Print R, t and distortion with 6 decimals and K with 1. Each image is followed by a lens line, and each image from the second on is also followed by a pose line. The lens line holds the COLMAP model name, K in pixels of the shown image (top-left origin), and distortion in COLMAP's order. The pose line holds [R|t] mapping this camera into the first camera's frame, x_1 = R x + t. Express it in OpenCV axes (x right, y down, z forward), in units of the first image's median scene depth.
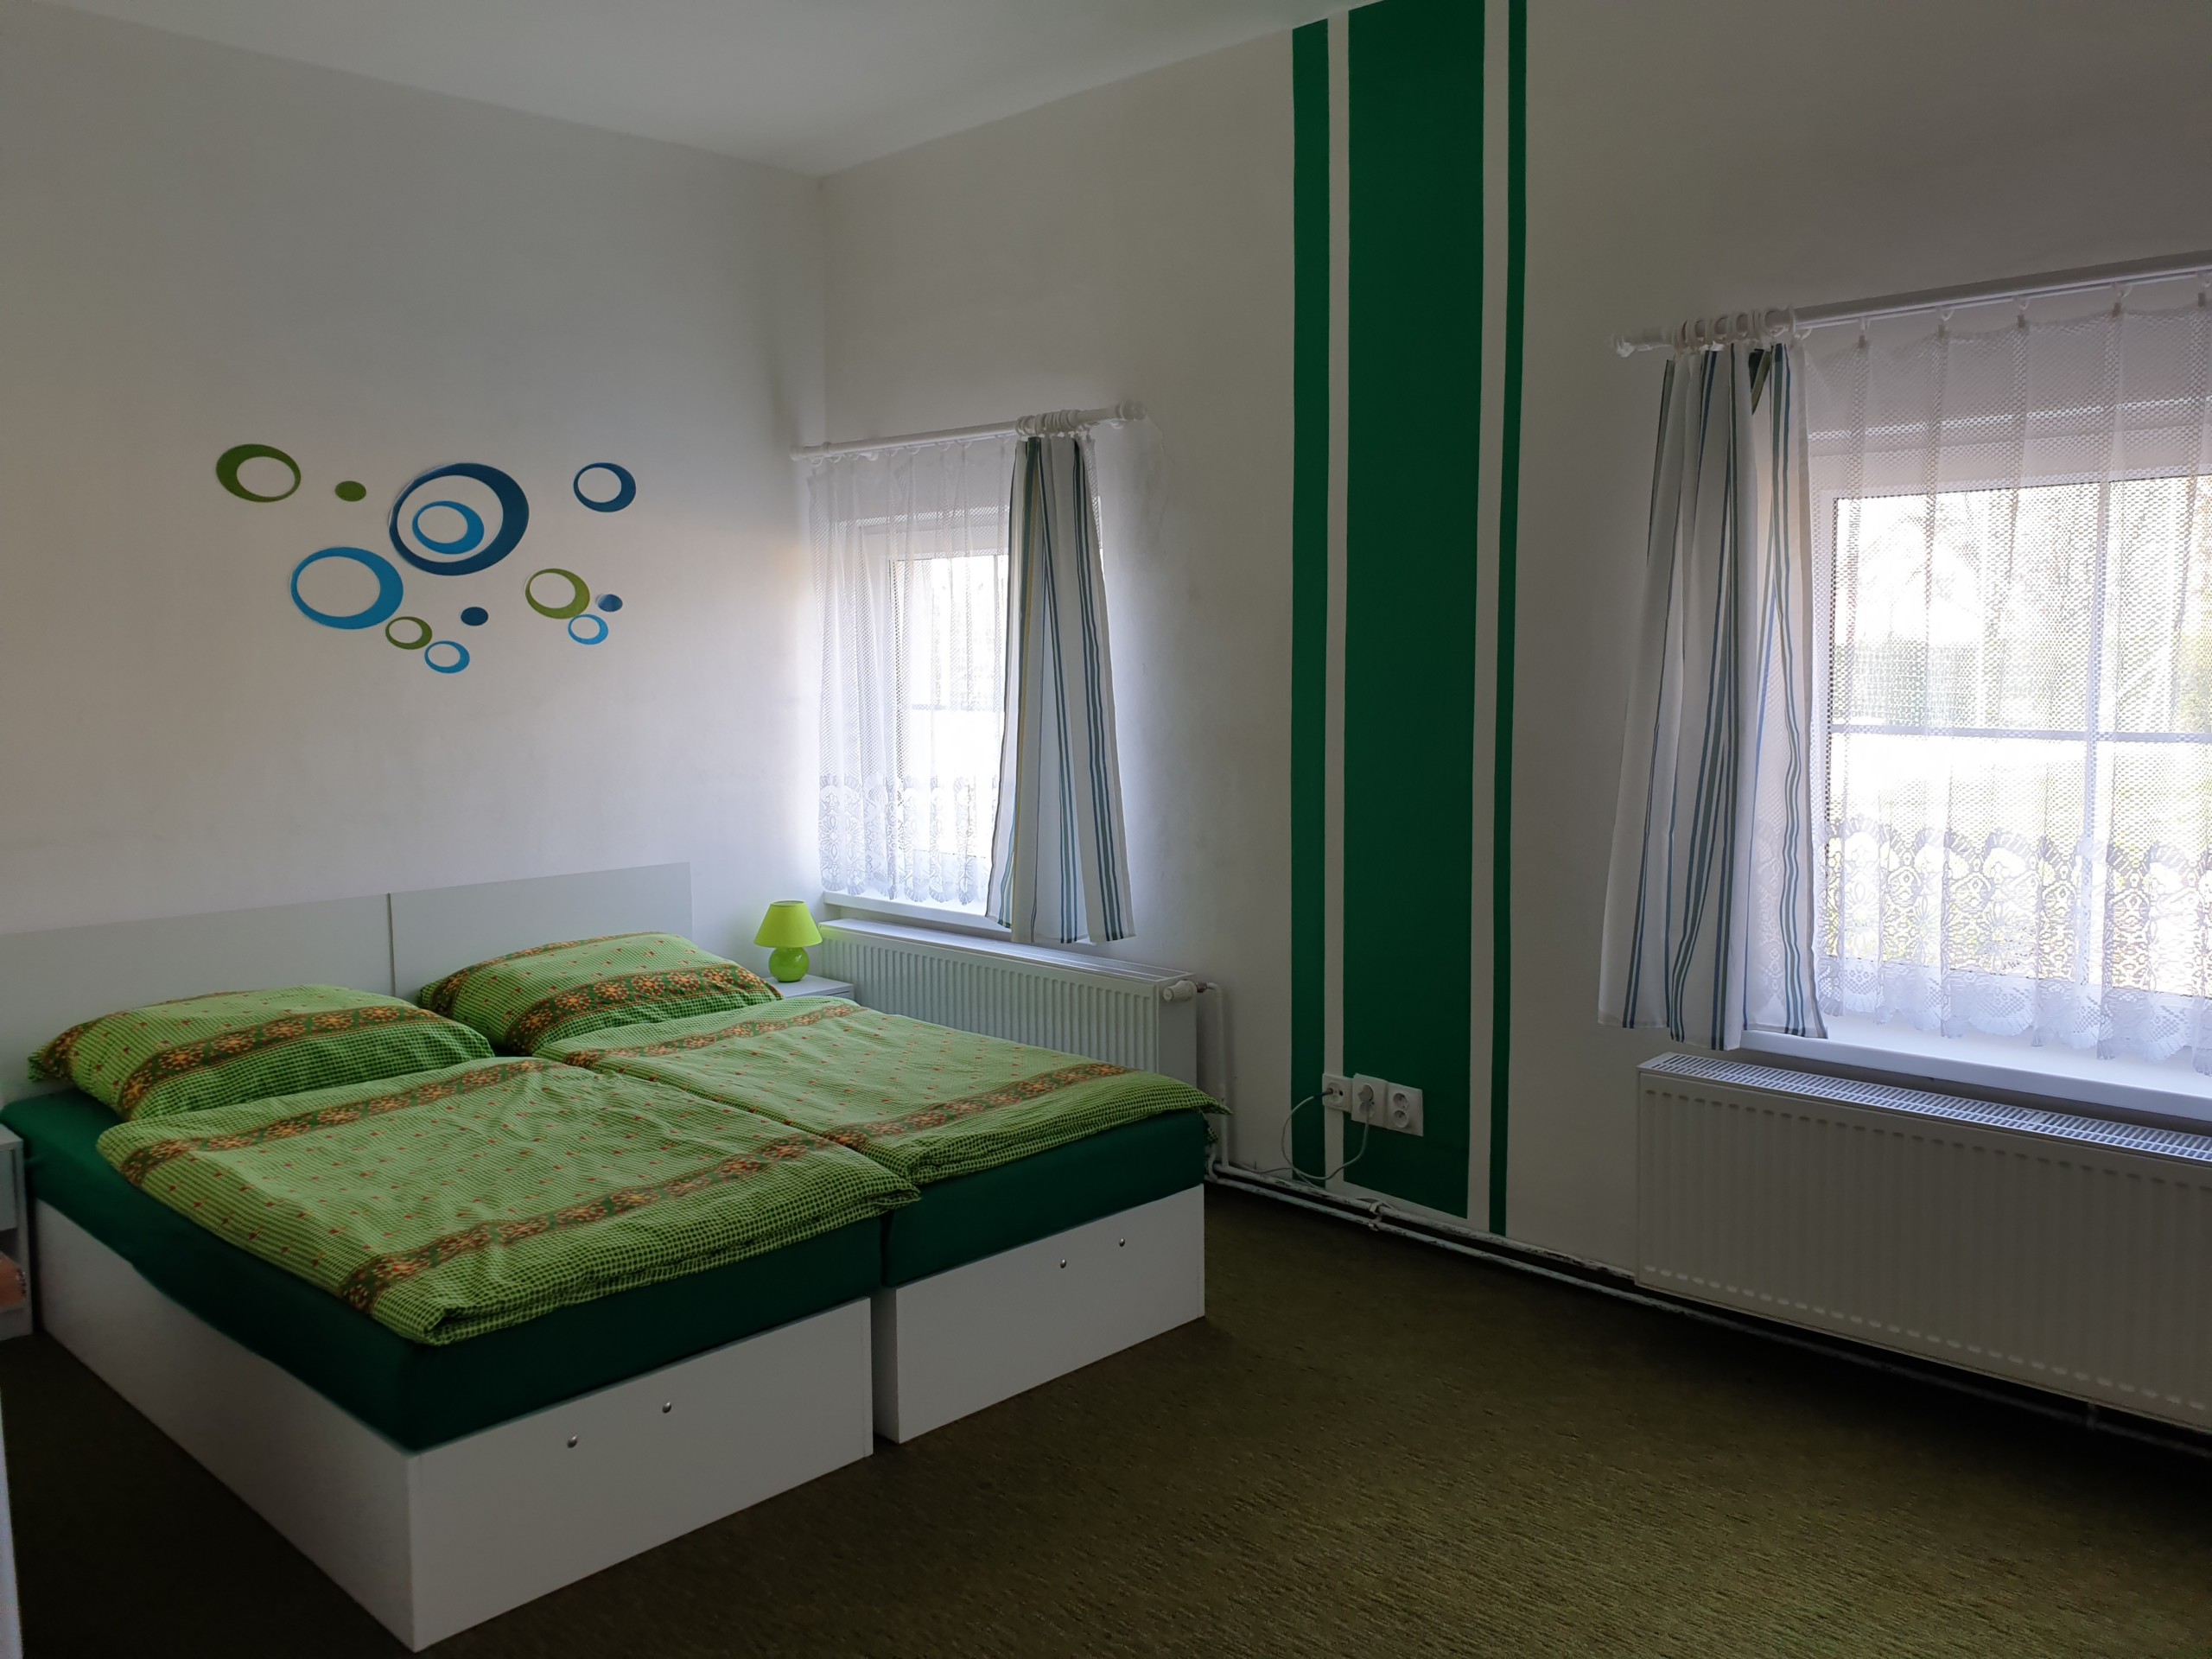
lens RADIAL K [[1734.3, 0, 1107.9], [0, 1734.3, 797.0], [0, 0, 1]] dist [0.125921, -0.202244]
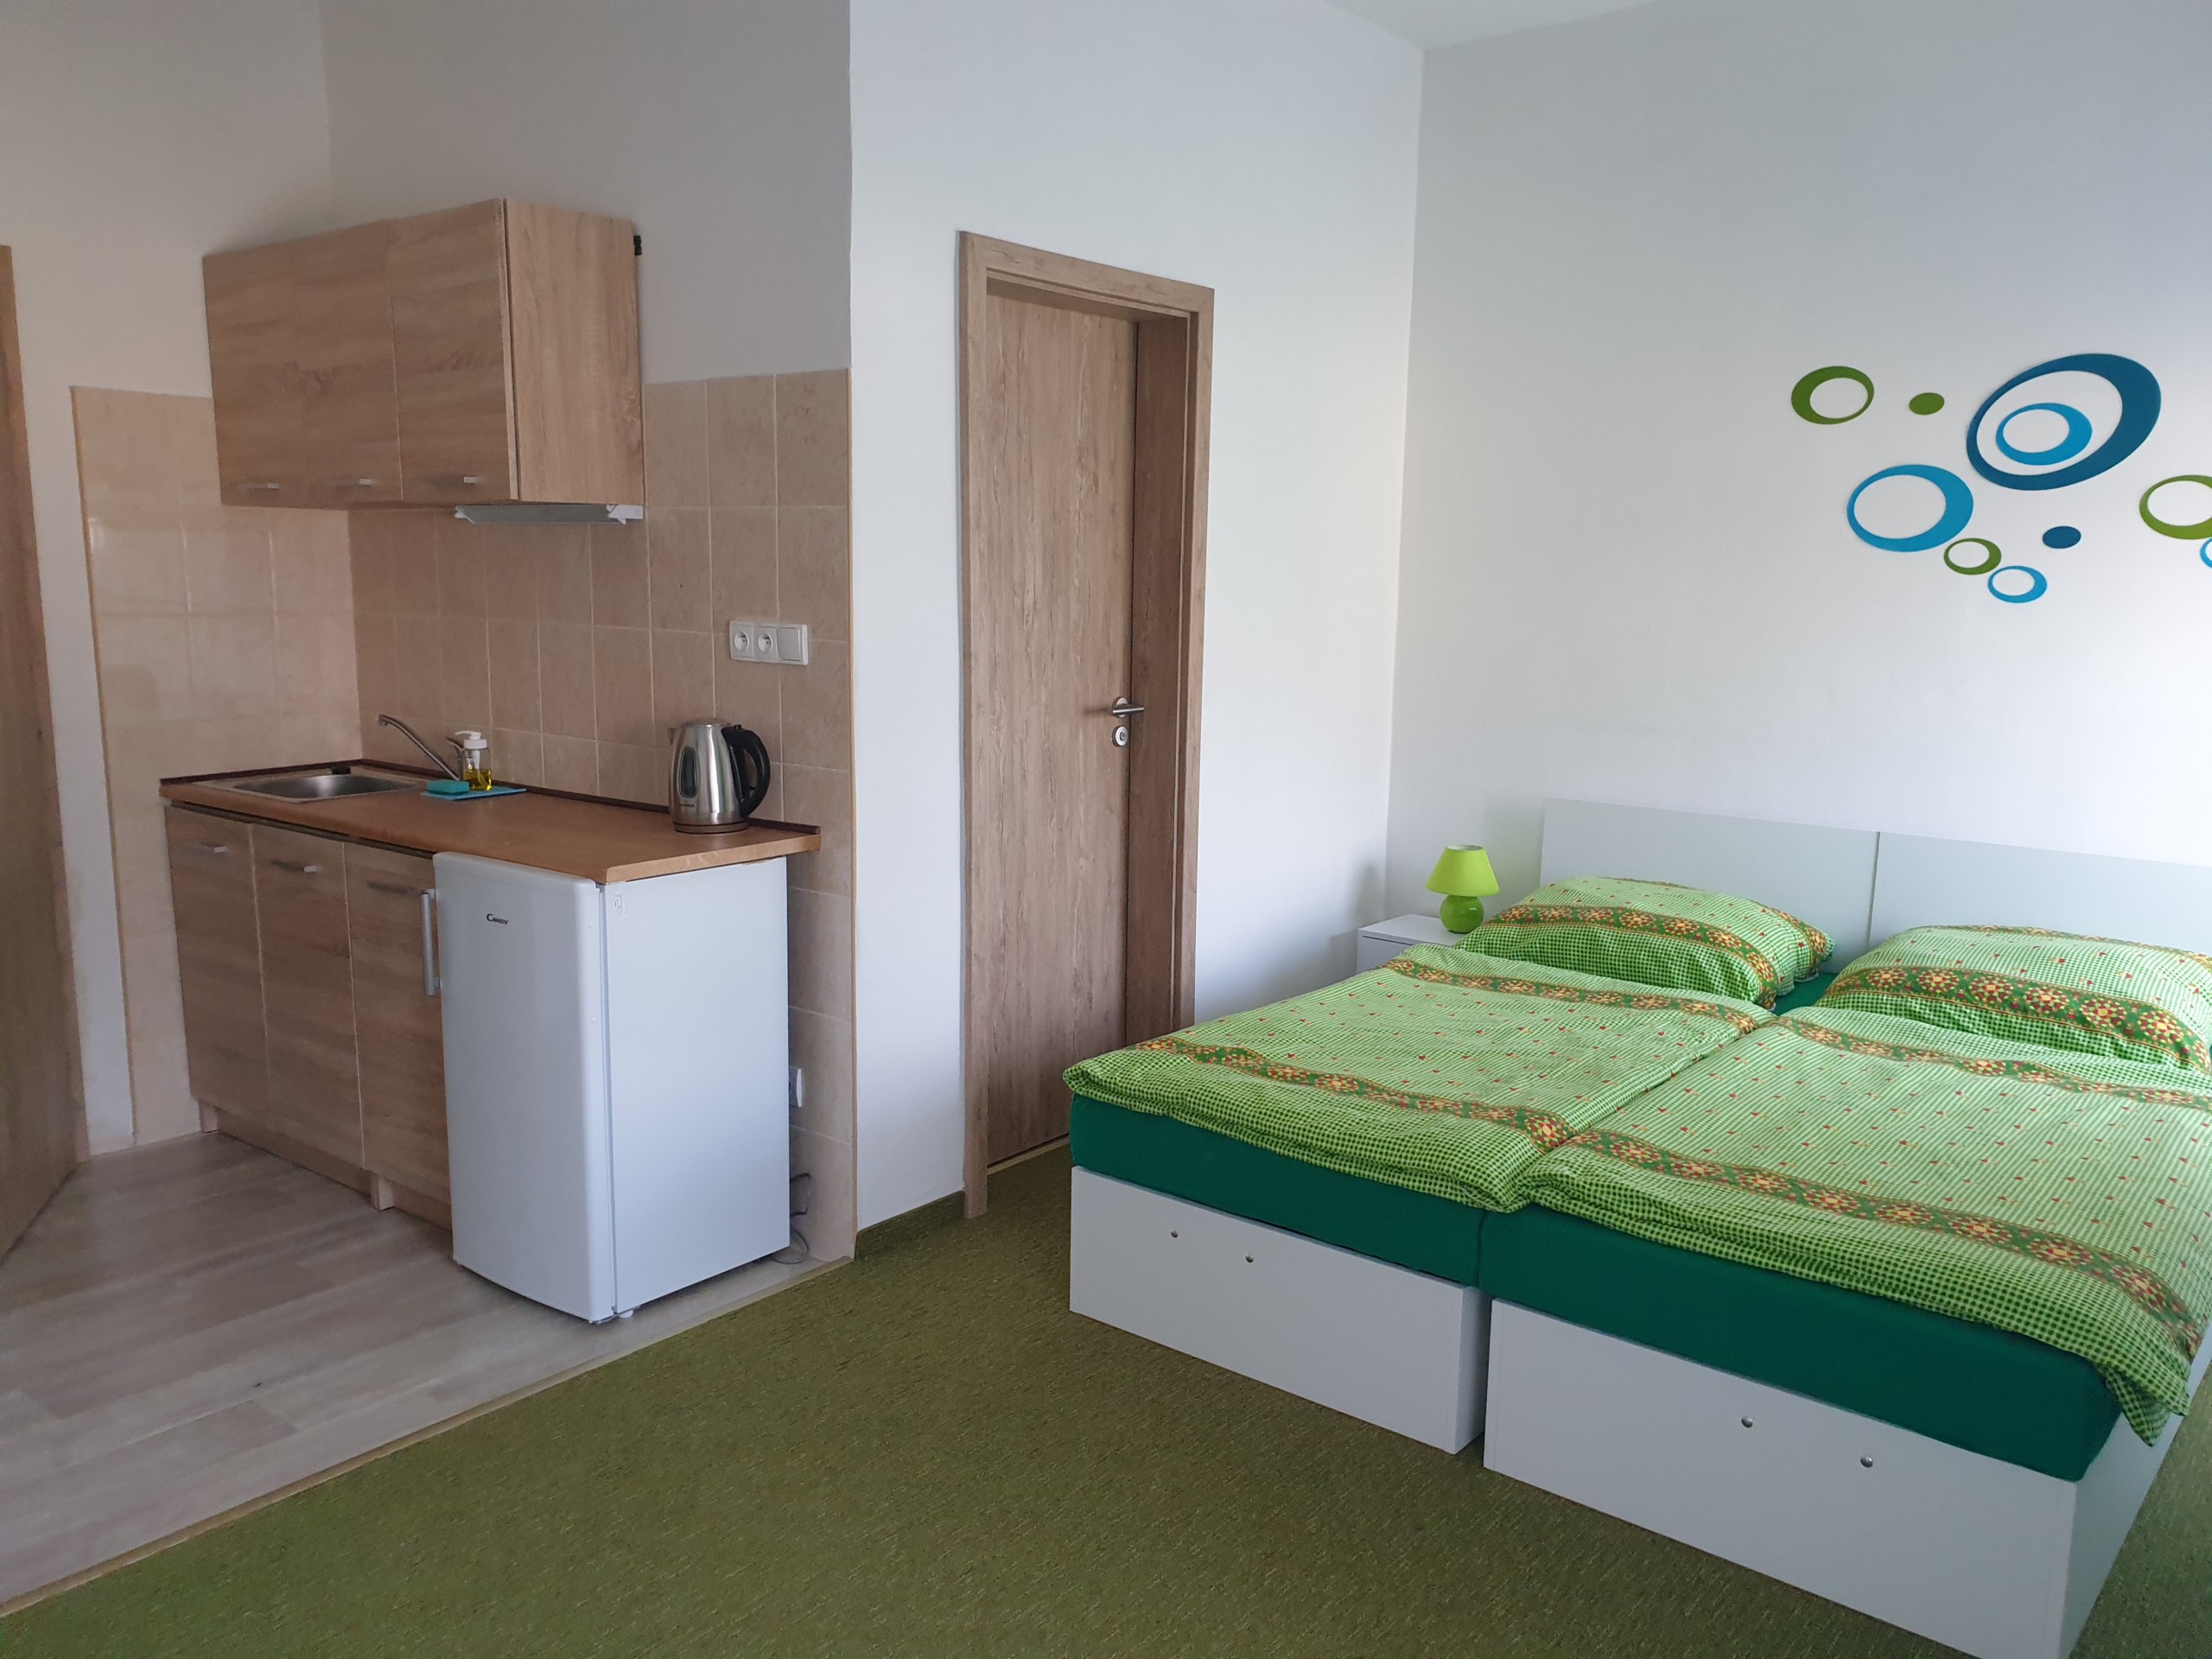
lens RADIAL K [[1696.0, 0, 1105.3], [0, 1696.0, 854.8], [0, 0, 1]] dist [0.077999, -0.099653]
pose [[0.083858, 0.175802, -0.980847, 0.493193], [-0.104261, 0.980460, 0.166819, -0.046519], [0.991008, 0.088275, 0.100549, 0.514251]]
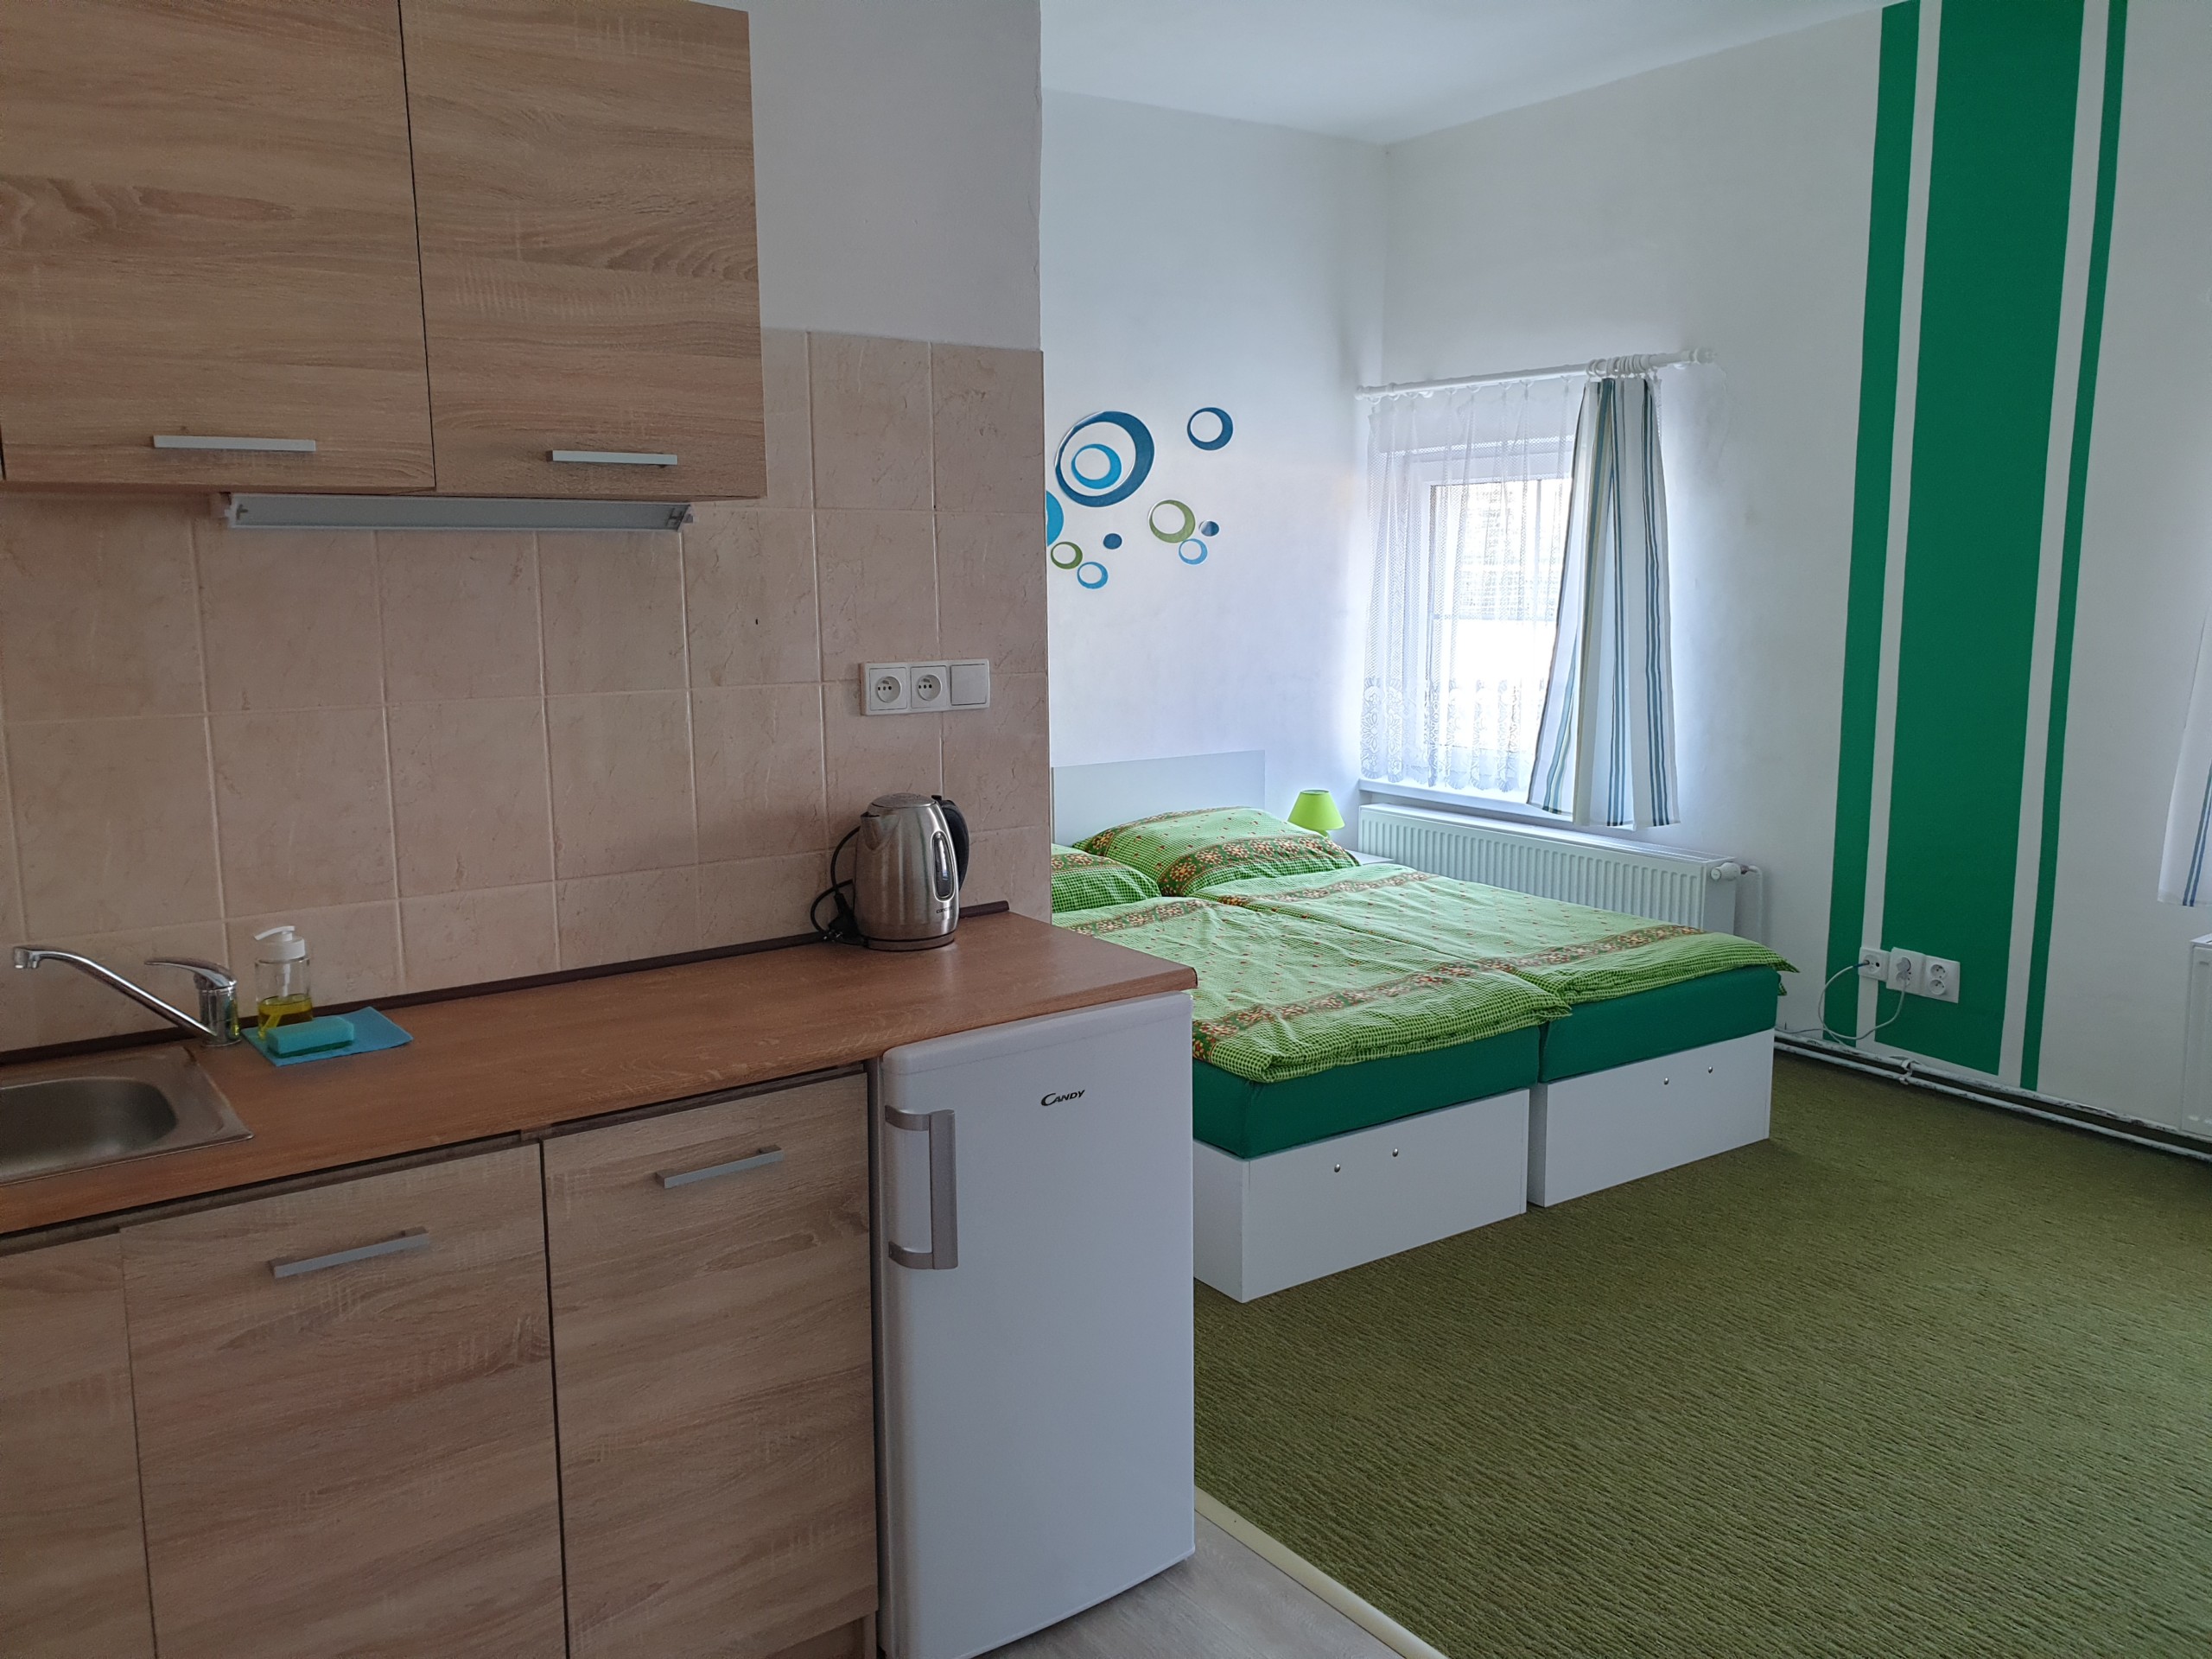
lens RADIAL K [[1699.0, 0, 1094.7], [0, 1699.0, 832.6], [0, 0, 1]] dist [0.086666, -0.178904]
pose [[0.980801, 0.031736, -0.192411, -0.153659], [-0.018079, 0.997217, 0.072322, 0.014208], [0.194171, -0.067455, 0.978646, -0.179923]]
